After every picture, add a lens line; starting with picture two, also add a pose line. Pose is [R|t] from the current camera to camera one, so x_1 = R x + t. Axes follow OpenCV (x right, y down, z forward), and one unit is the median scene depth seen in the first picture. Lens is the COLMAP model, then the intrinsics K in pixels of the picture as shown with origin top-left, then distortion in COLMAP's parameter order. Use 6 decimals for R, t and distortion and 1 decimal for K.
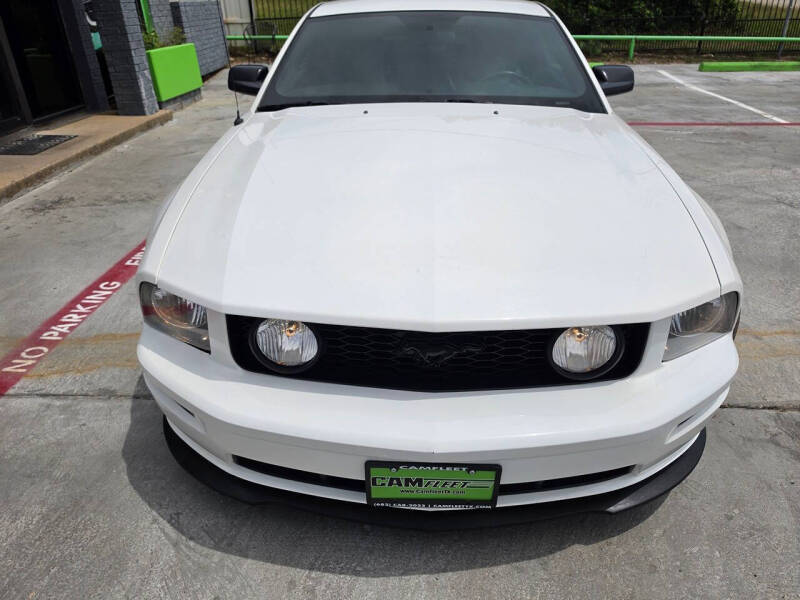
lens RADIAL K [[557.9, 0, 394.0], [0, 557.9, 302.1], [0, 0, 1]] dist [-0.007585, 0.003212]
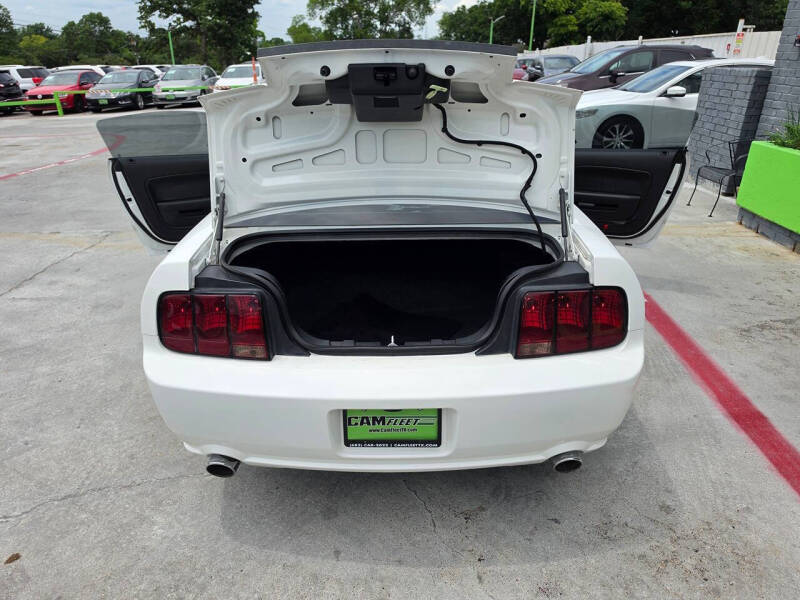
lens RADIAL K [[554.8, 0, 398.3], [0, 554.8, 290.5], [0, 0, 1]] dist [0.008536, -0.010760]
pose [[-0.999305, 0.028987, -0.023452, 0.128646], [-0.000249, 0.623754, 0.781621, -1.622550], [0.037285, 0.781083, -0.623313, 2.756425]]
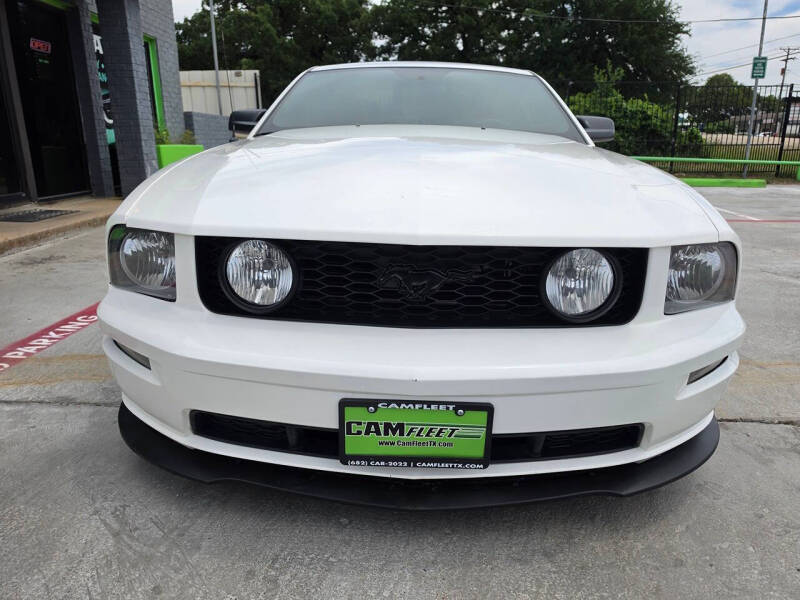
lens RADIAL K [[554.8, 0, 399.9], [0, 554.8, 293.4], [0, 0, 1]] dist [0.008536, -0.010760]
pose [[0.999641, 0.017796, 0.020038, 0.010144], [-0.012784, 0.973798, -0.227057, 0.187243], [-0.023554, 0.226719, 0.973675, 0.060856]]
